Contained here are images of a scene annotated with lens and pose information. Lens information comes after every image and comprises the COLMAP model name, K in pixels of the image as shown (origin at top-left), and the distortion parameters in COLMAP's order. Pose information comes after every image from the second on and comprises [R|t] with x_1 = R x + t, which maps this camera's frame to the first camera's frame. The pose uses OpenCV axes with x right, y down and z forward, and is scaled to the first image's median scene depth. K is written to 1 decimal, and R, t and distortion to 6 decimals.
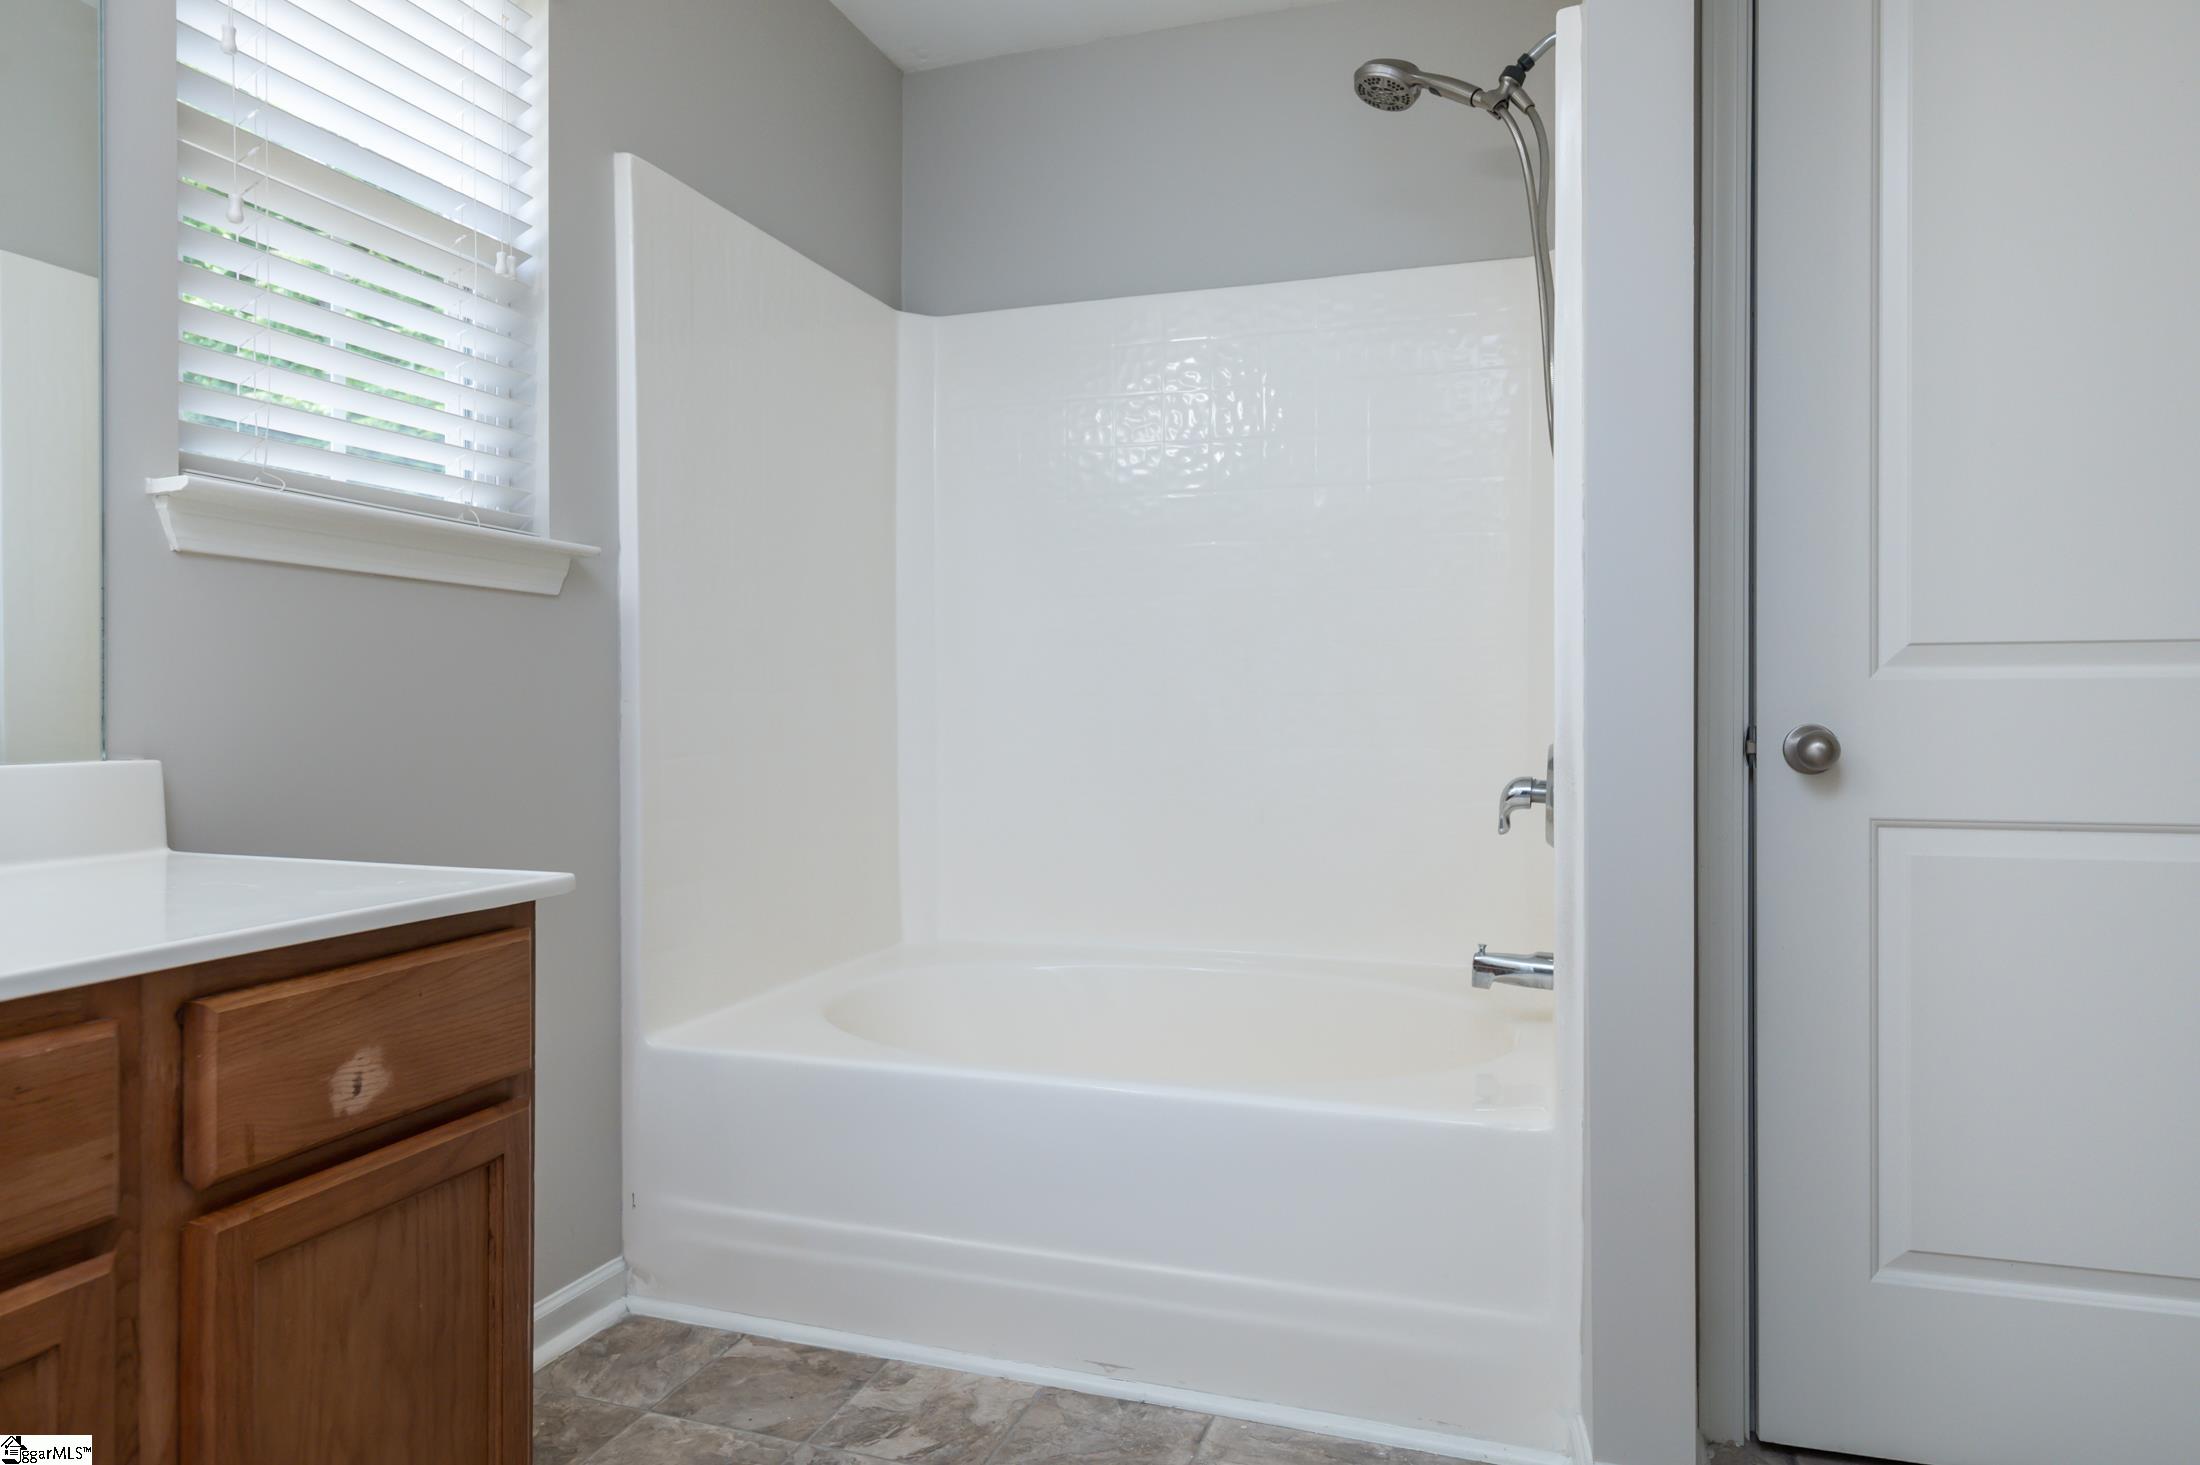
lens RADIAL K [[1414.0, 0, 1093.8], [0, 1414.0, 724.3], [0, 0, 1]] dist [0.003568, 0.000484]
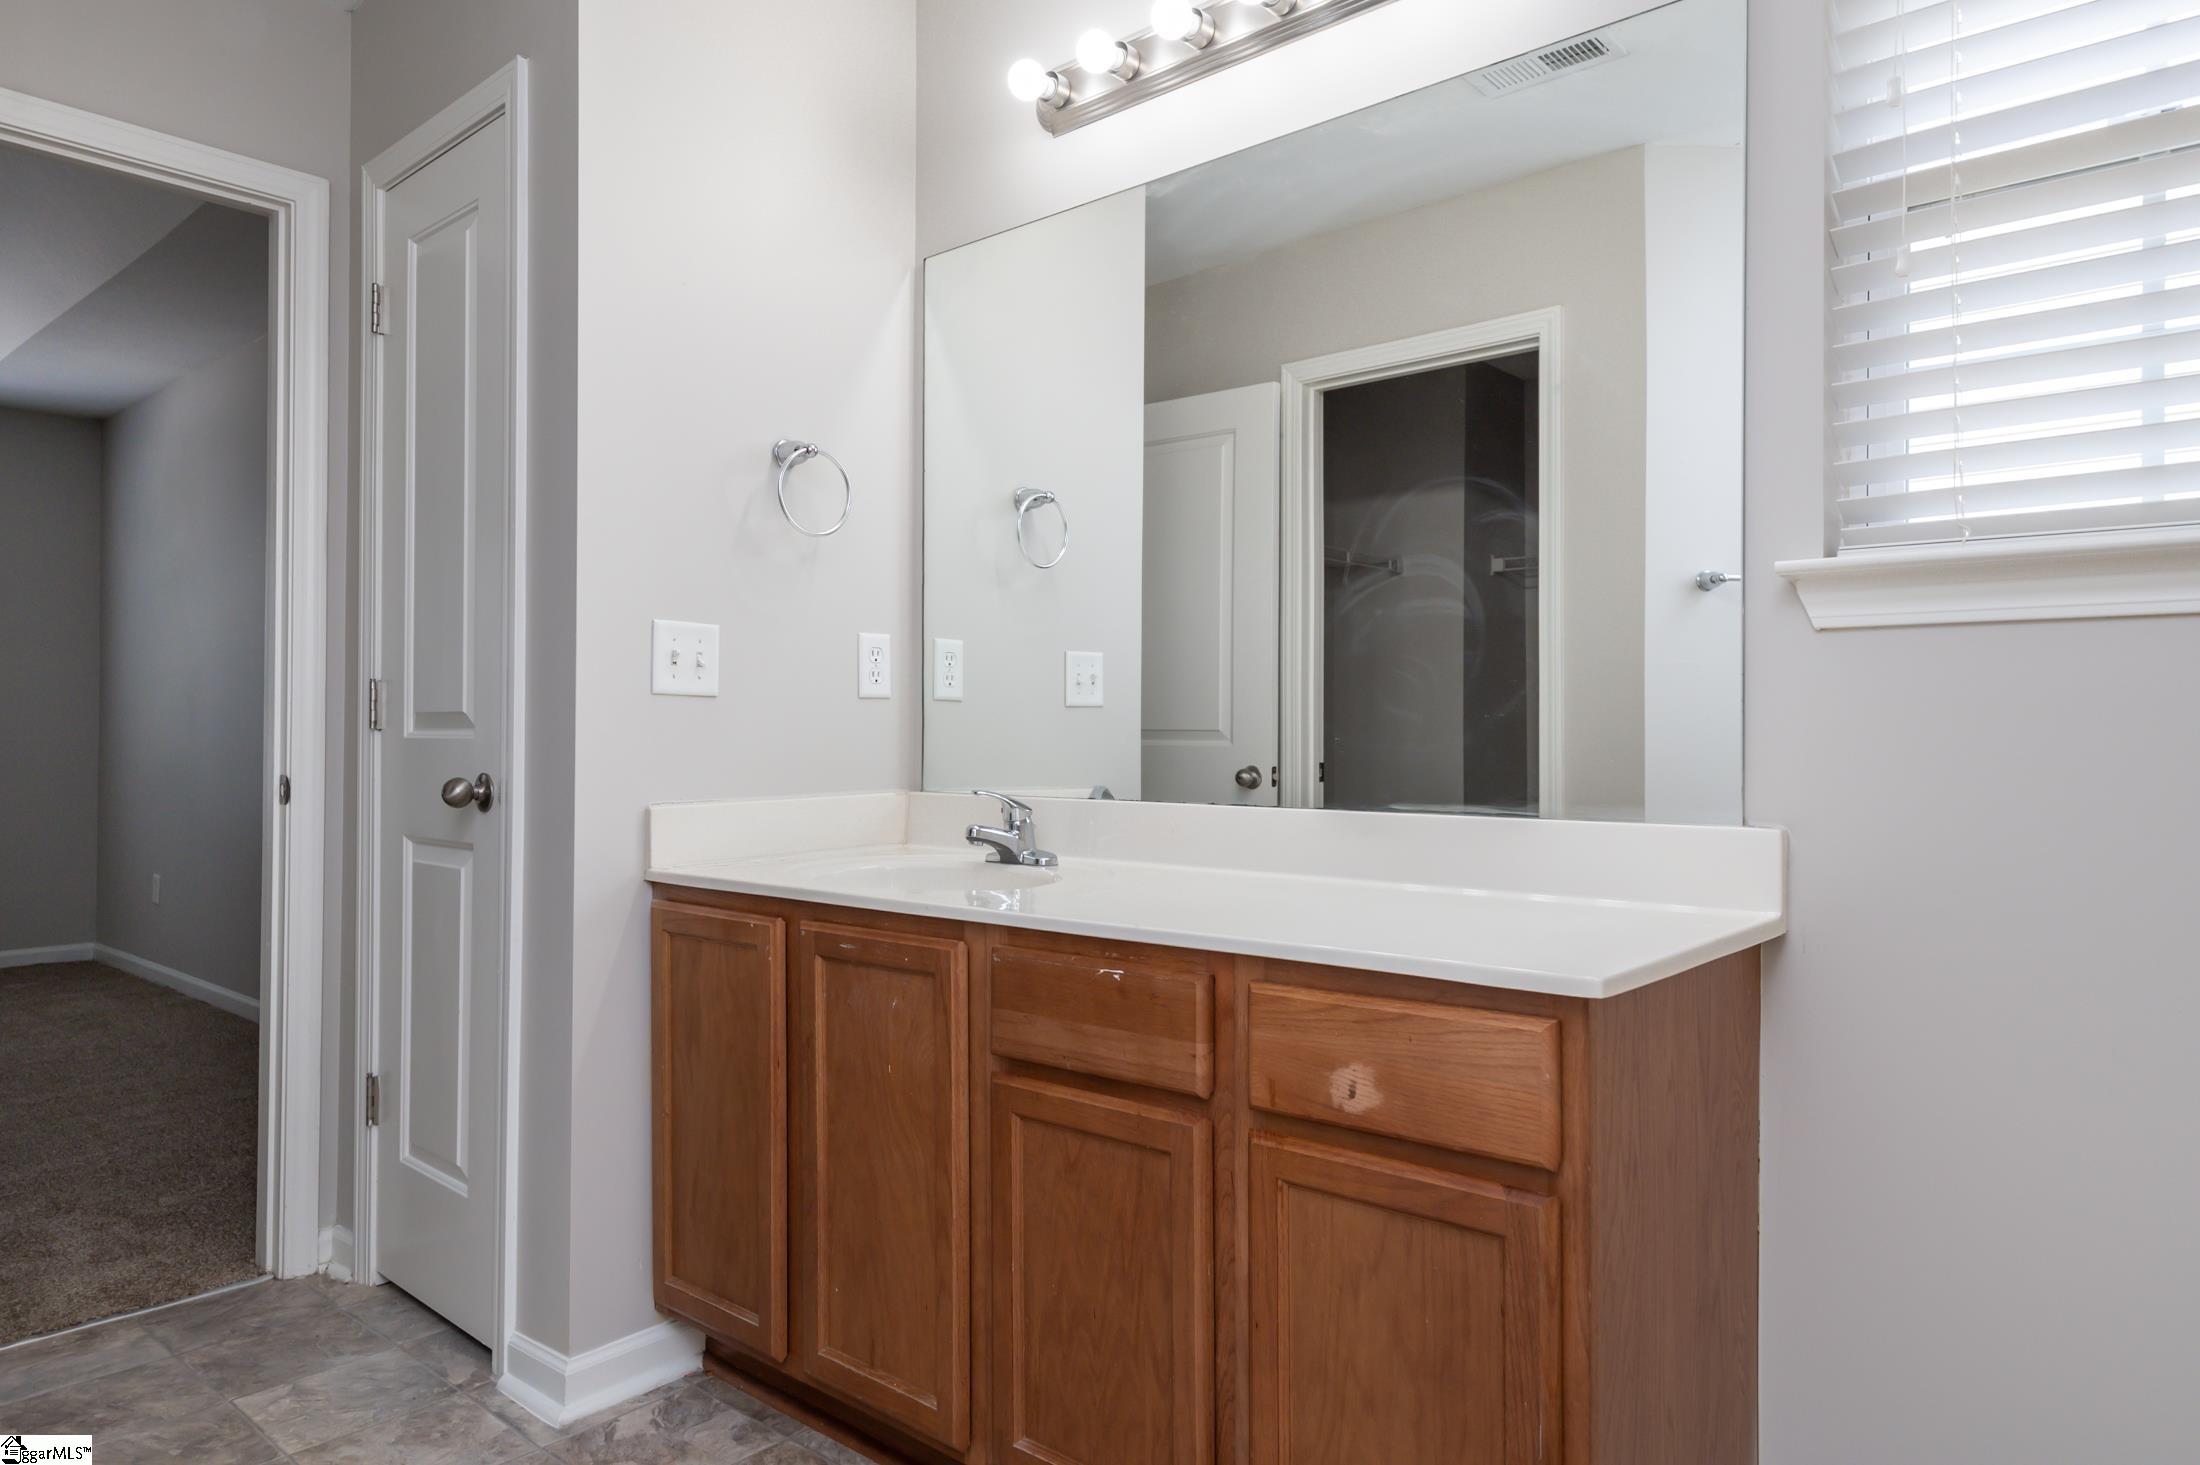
lens RADIAL K [[1423.4, 0, 1101.0], [0, 1423.4, 730.6], [0, 0, 1]] dist [0.008398, 0.001211]
pose [[-0.403031, -0.001314, -0.915186, 0.709223], [-0.010450, 0.999940, 0.003166, -0.062101], [0.915127, 0.010839, -0.403020, 1.294825]]
